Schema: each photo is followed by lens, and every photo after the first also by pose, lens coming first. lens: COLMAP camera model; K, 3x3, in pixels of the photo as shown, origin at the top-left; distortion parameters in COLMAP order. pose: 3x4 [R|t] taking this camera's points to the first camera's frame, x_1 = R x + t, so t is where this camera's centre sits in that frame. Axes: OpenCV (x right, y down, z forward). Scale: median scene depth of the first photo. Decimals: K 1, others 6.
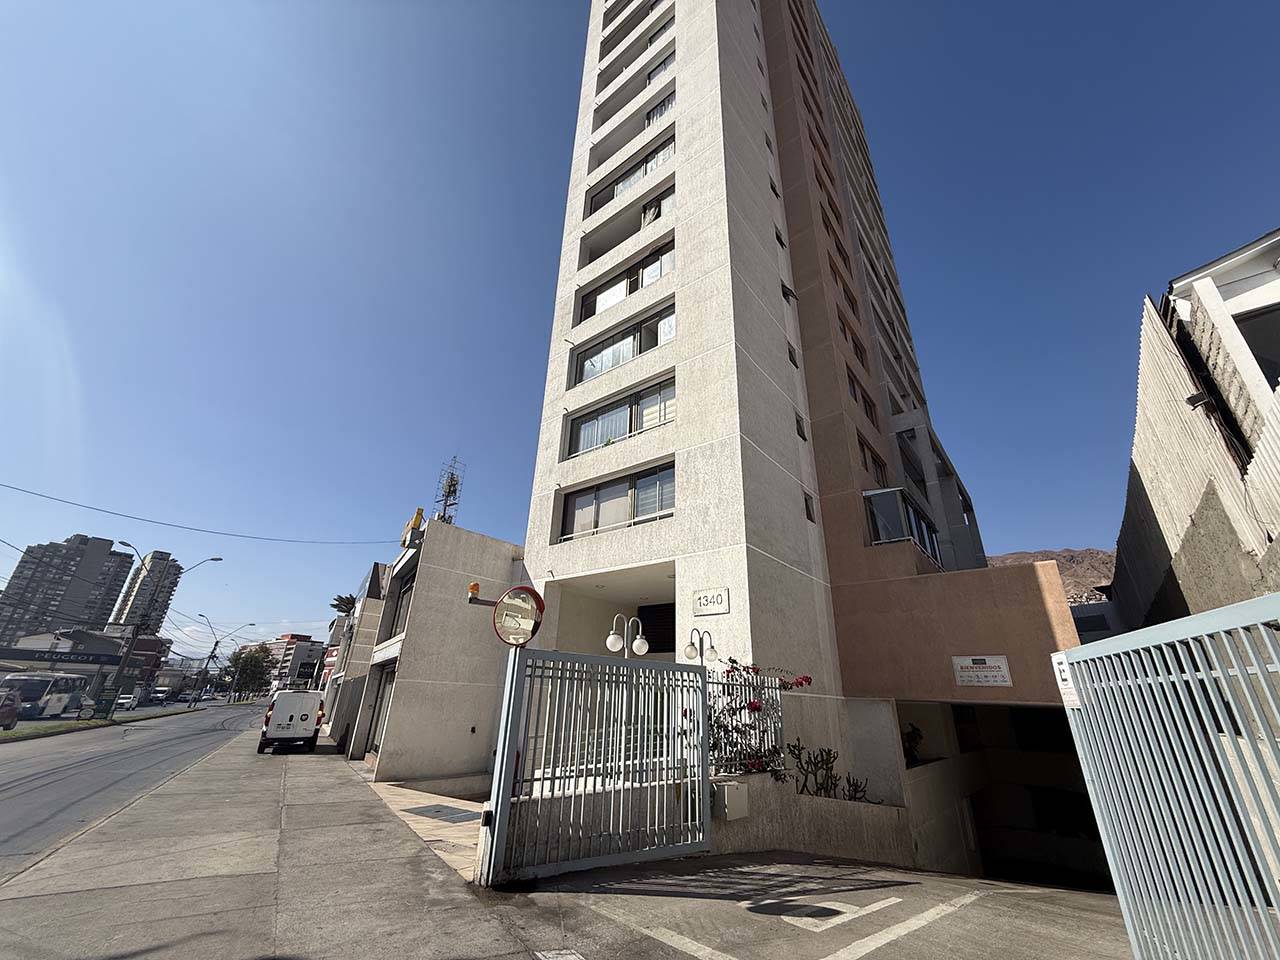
lens RADIAL K [[510.6, 0, 640.6], [0, 510.6, 480.5], [0, 0, 1]] dist [-0.003537, -0.000776]
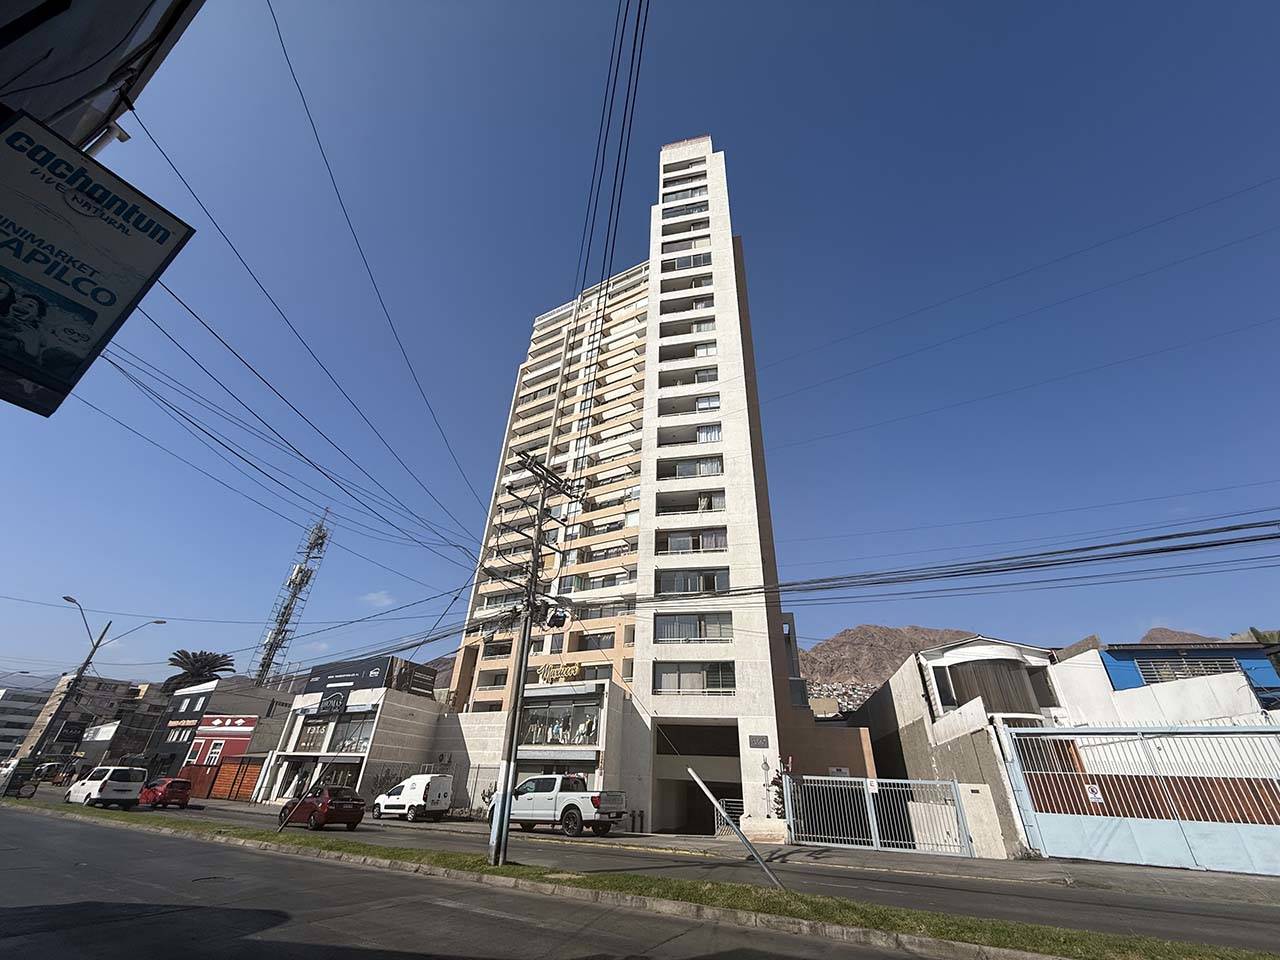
lens RADIAL K [[510.6, 0, 640.1], [0, 510.6, 480.1], [0, 0, 1]] dist [-0.003537, -0.000776]
pose [[0.904289, 0.221698, 0.364845, -1.052147], [-0.179501, 0.972828, -0.146237, -0.348659], [-0.387352, 0.066751, 0.919512, -0.719276]]
